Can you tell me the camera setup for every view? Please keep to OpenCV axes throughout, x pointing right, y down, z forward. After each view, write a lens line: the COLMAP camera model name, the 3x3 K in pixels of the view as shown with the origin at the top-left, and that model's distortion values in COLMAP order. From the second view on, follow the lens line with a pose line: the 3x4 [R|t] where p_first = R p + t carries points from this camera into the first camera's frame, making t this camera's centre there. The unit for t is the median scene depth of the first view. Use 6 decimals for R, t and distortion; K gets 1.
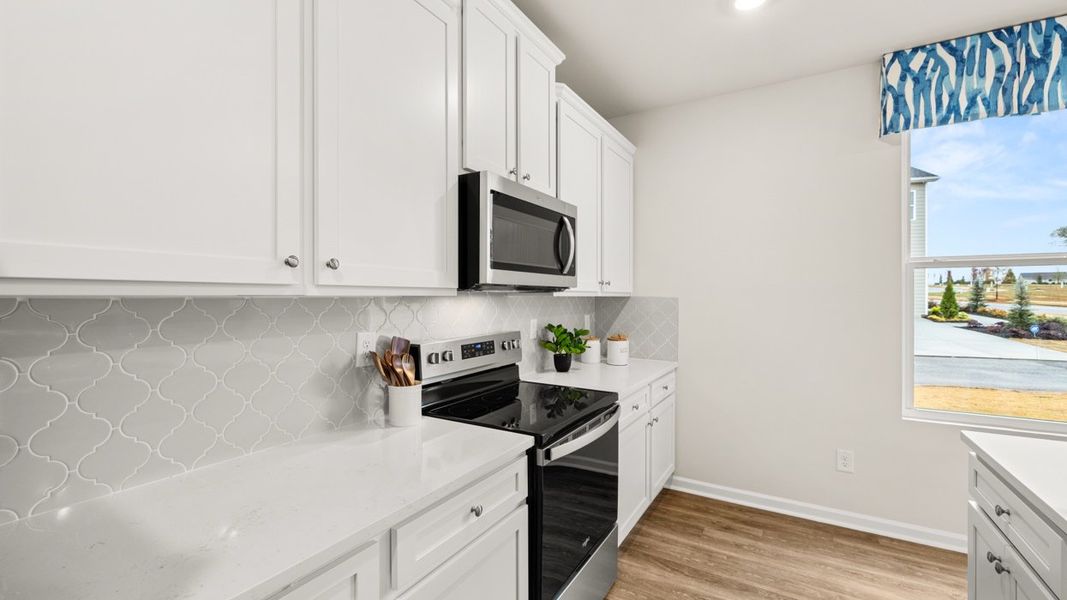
lens RADIAL K [[445.7, 0, 529.9], [0, 445.7, 296.5], [0, 0, 1]] dist [-0.000958, -0.000598]
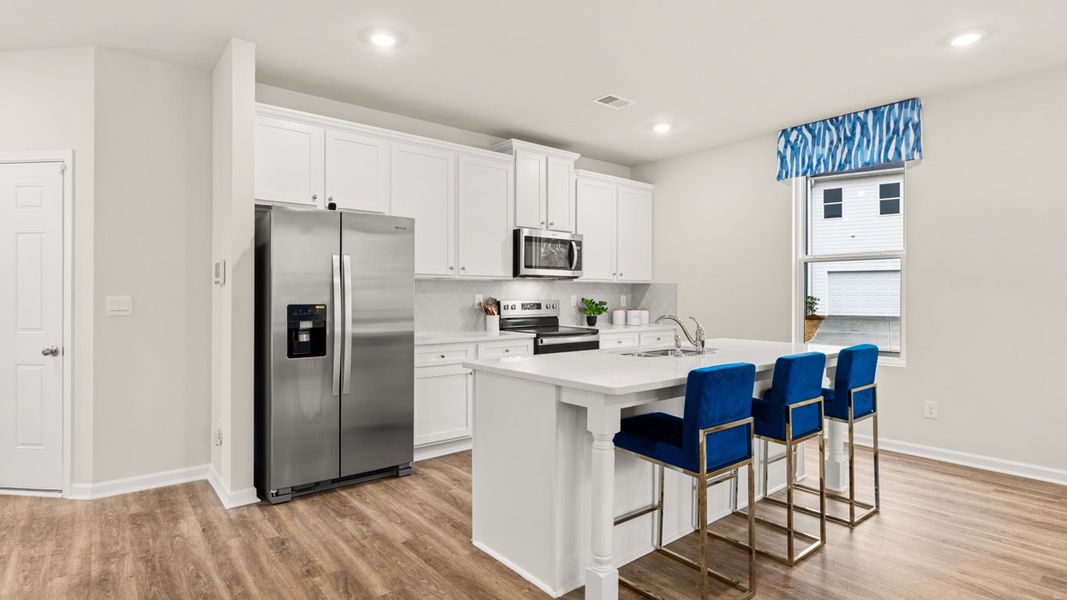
lens RADIAL K [[537.5, 0, 533.5], [0, 537.5, 300.0], [0, 0, 1]] dist [-0.000519, -0.000261]
pose [[0.944837, 0.003675, -0.327521, 0.631300], [-0.001213, 0.999969, 0.007721, 0.060643], [0.327539, -0.006898, 0.944812, -1.208594]]
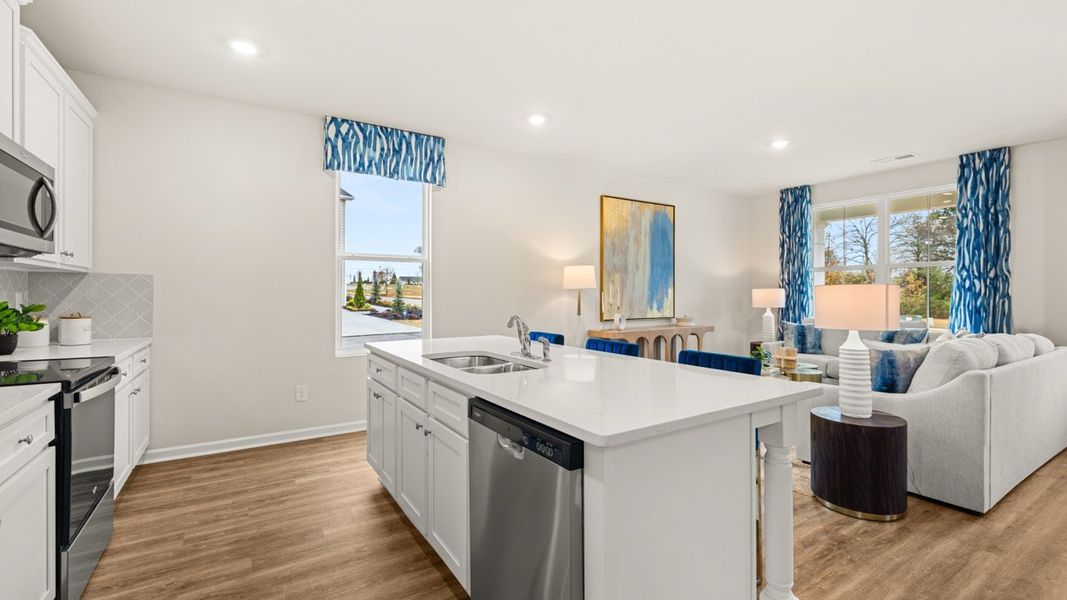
lens RADIAL K [[460.2, 0, 530.1], [0, 460.2, 291.7], [0, 0, 1]] dist [-0.001371, -0.000388]
pose [[0.444291, 0.004784, 0.895870, -0.303985], [-0.000949, 0.999988, -0.004870, 0.060768], [-0.895882, 0.001314, 0.444290, -0.324521]]
